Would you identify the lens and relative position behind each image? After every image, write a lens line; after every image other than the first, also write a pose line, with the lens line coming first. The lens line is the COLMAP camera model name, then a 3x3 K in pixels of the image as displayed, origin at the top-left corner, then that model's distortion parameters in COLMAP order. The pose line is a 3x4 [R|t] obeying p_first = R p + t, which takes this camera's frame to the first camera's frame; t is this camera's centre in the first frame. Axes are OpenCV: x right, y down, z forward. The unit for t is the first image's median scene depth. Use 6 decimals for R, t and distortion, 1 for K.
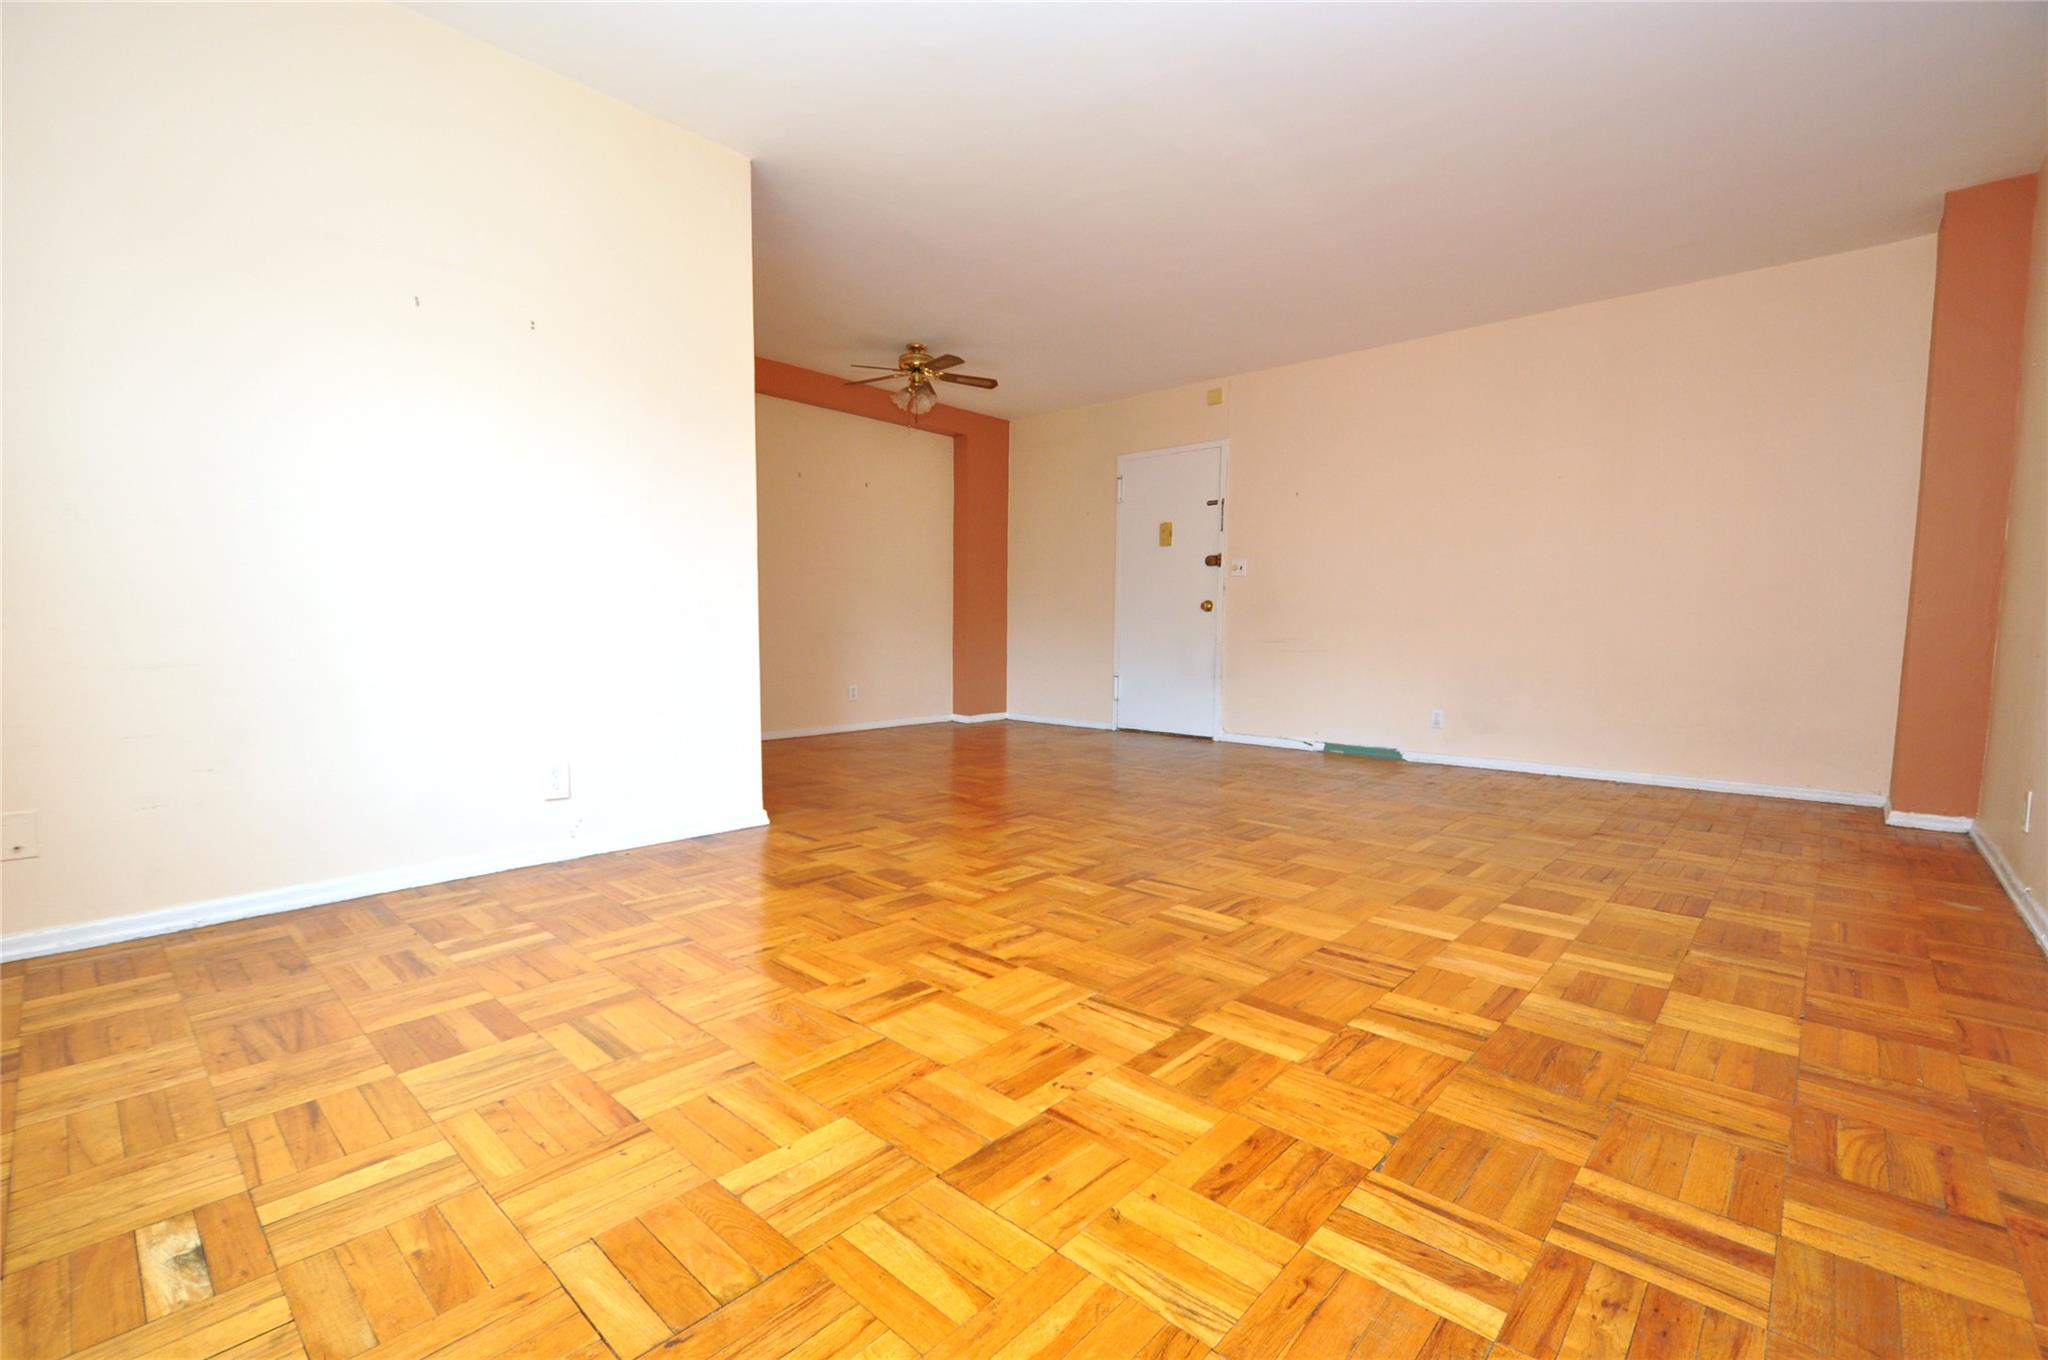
lens RADIAL K [[897.4, 0, 1025.1], [0, 897.4, 693.9], [0, 0, 1]] dist [0.003821, -0.000714]
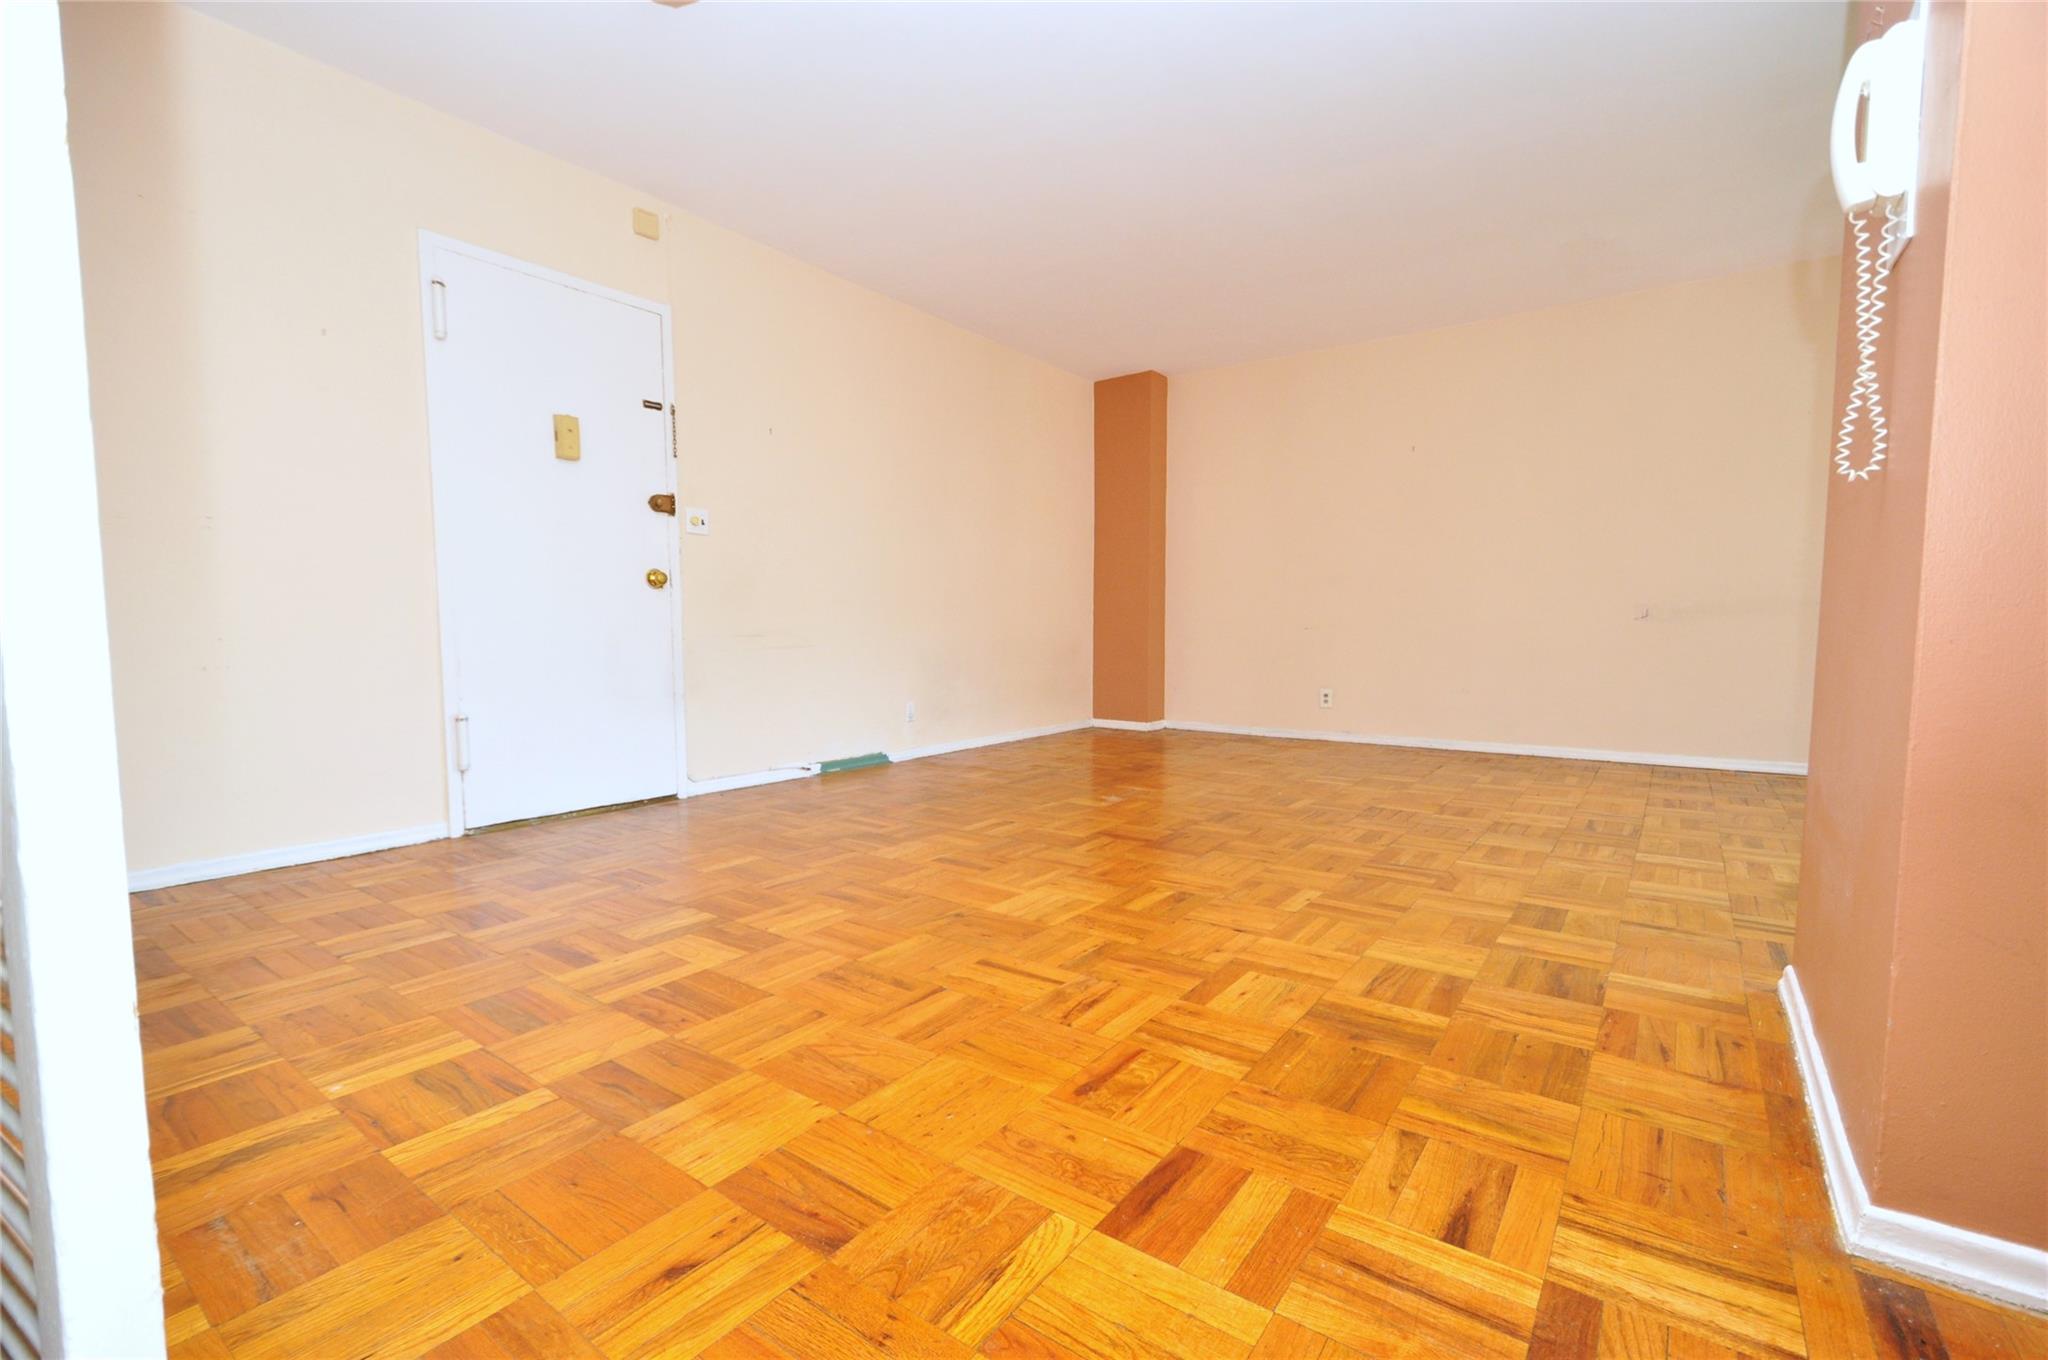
lens RADIAL K [[885.7, 0, 1018.1], [0, 885.7, 703.7], [0, 0, 1]] dist [0.012462, -0.007913]
pose [[-0.088877, -0.092110, 0.991774, -0.881258], [0.076920, 0.992107, 0.099034, -0.119188], [-0.993068, 0.085089, -0.081090, 1.746643]]
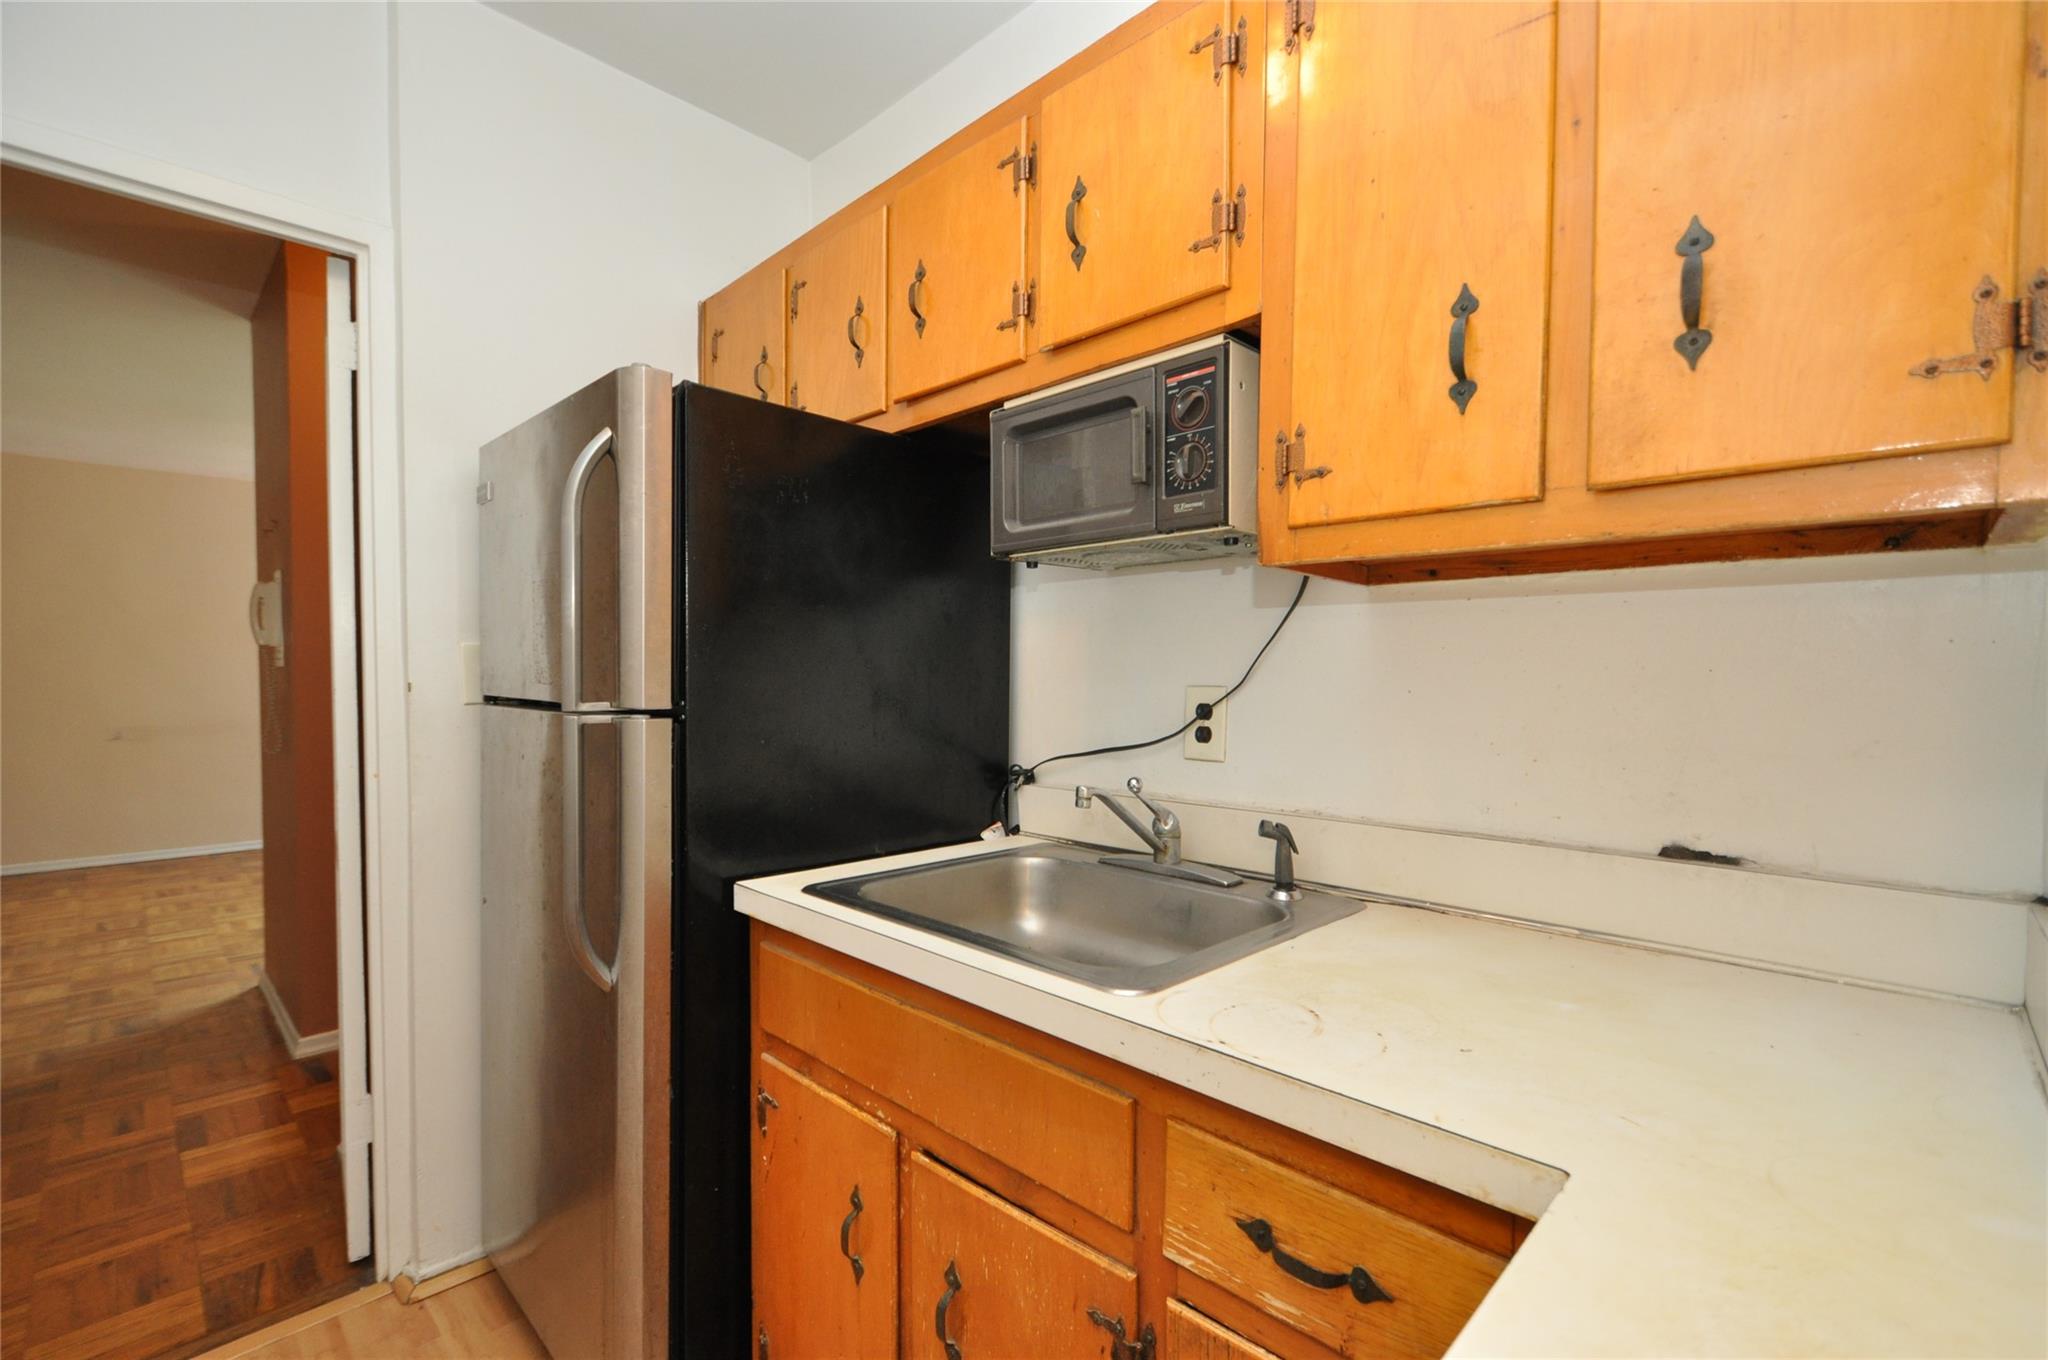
lens RADIAL K [[881.4, 0, 1023.4], [0, 881.4, 704.3], [0, 0, 1]] dist [0.014139, -0.010376]
pose [[-0.999084, -0.012485, 0.040924, -1.370770], [-0.008175, 0.994560, 0.103849, -0.312168], [-0.041998, 0.103419, -0.993751, 2.254137]]
